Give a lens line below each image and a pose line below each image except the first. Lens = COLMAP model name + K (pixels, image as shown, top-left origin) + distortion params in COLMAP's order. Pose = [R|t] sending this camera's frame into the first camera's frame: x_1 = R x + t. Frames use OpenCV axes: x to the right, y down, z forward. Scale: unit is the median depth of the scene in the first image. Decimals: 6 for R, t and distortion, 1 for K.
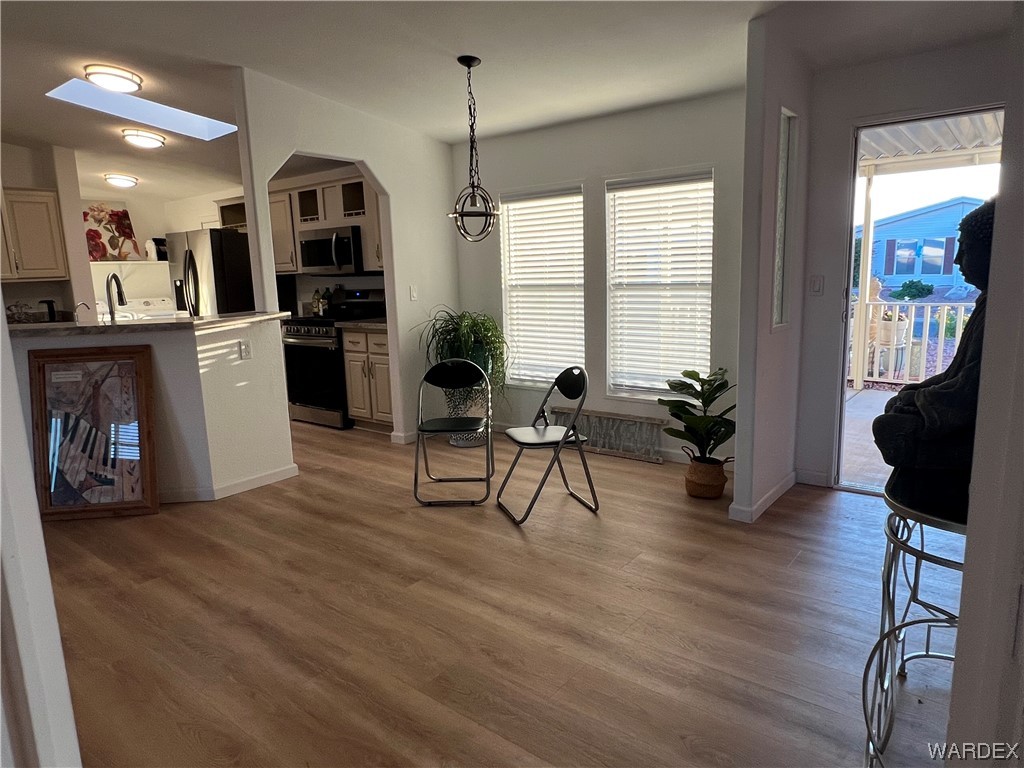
lens RADIAL K [[650.4, 0, 508.8], [0, 650.4, 382.6], [0, 0, 1]] dist [-0.006377, 0.001682]
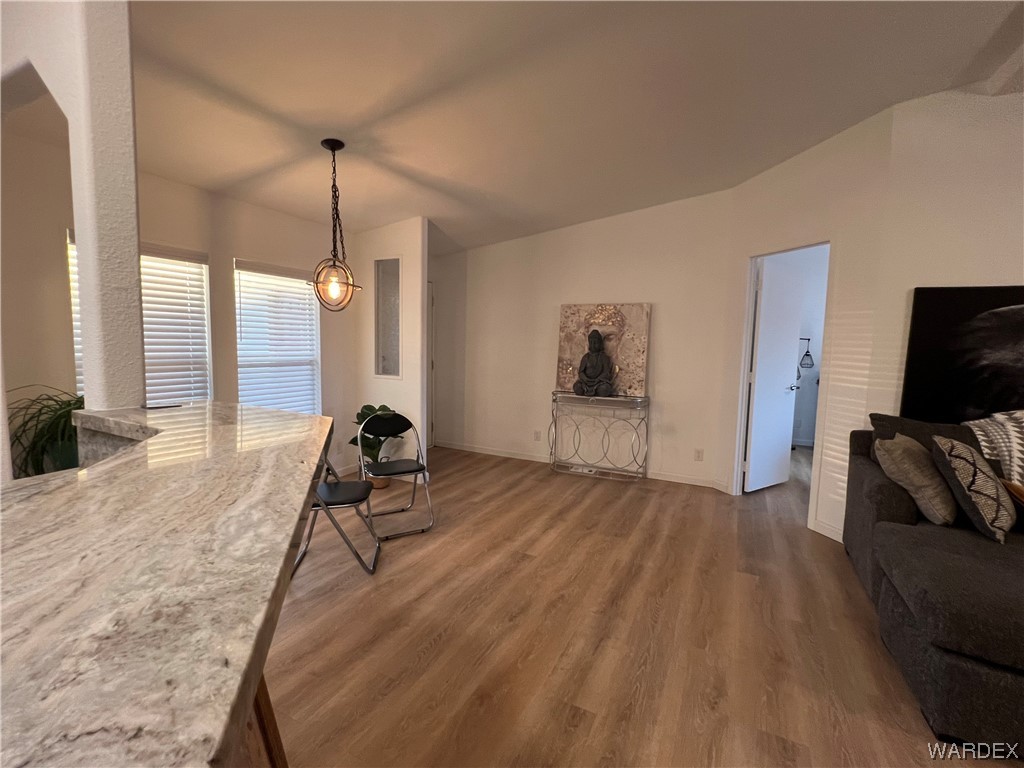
lens RADIAL K [[458.9, 0, 507.3], [0, 458.9, 388.3], [0, 0, 1]] dist [-0.003934, -0.000653]
pose [[-0.204534, -0.070099, 0.976346, -0.523286], [0.154946, 0.982539, 0.103003, -0.079875], [-0.966518, 0.172348, -0.190101, 0.557033]]
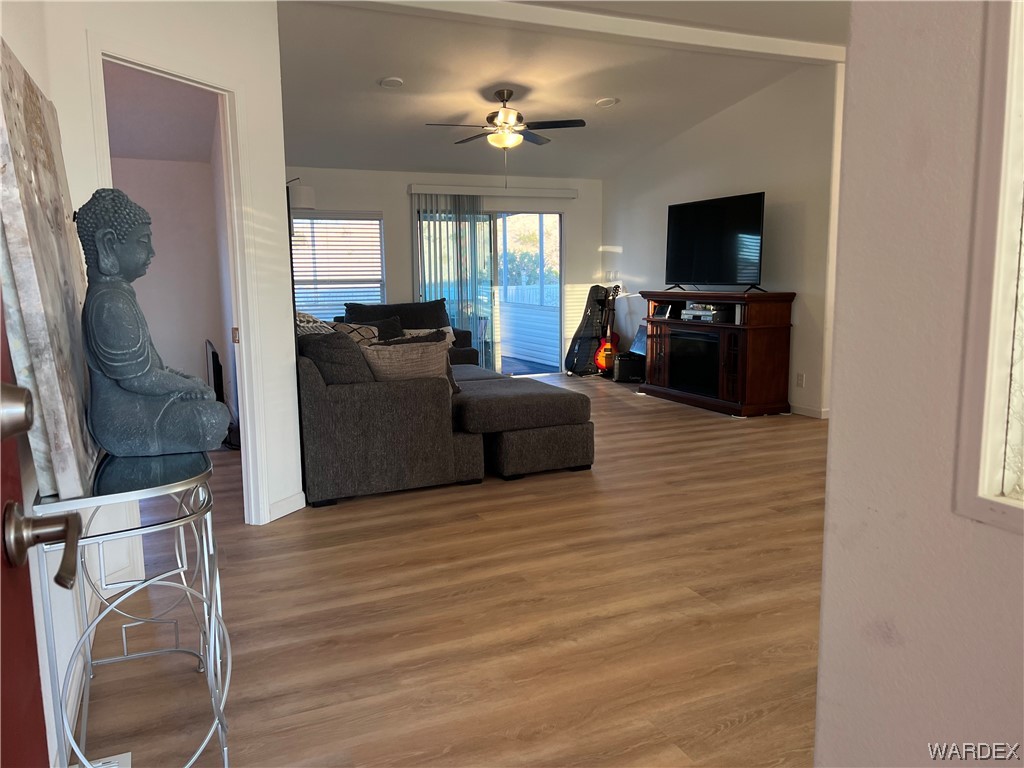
lens RADIAL K [[768.8, 0, 503.5], [0, 768.8, 379.9], [0, 0, 1]] dist [0.055783, -0.042961]
pose [[-0.461982, 0.164644, -0.871473, 0.410529], [-0.124035, 0.960966, 0.247305, -0.098115], [0.878173, 0.222343, -0.423528, 0.546789]]
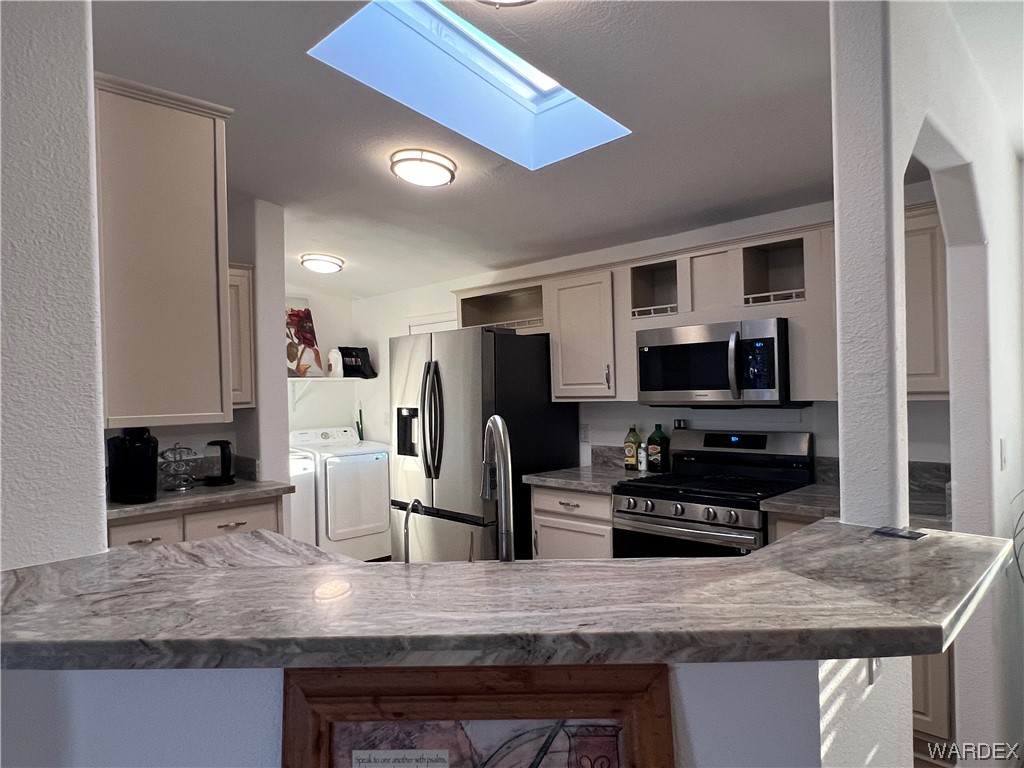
lens RADIAL K [[650.4, 0, 506.1], [0, 650.4, 385.5], [0, 0, 1]] dist [-0.006377, 0.001682]
pose [[0.992490, 0.010083, -0.121908, -0.374616], [-0.030968, 0.984842, -0.170665, -0.082226], [0.118339, 0.173158, 0.977759, 0.429596]]
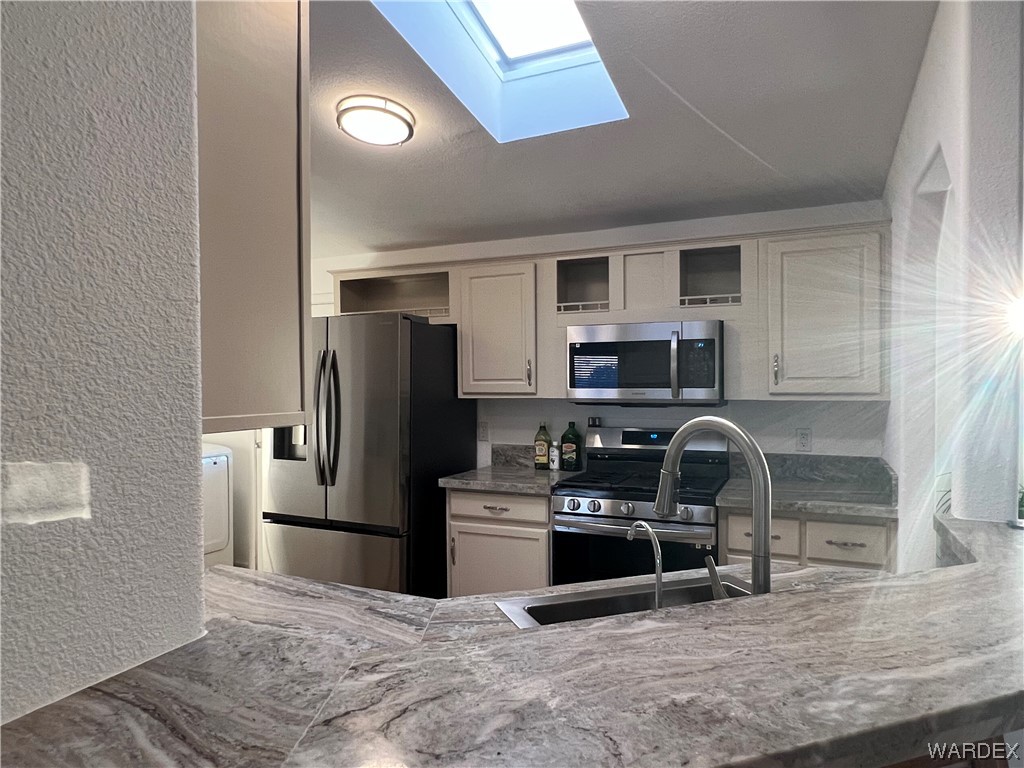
lens RADIAL K [[650.4, 0, 506.6], [0, 650.4, 388.3], [0, 0, 1]] dist [-0.006377, 0.001682]
pose [[0.970718, 0.026364, 0.238769, -0.517951], [0.013509, 0.986396, -0.163833, -0.088432], [-0.239840, 0.162261, 0.957156, 0.486089]]
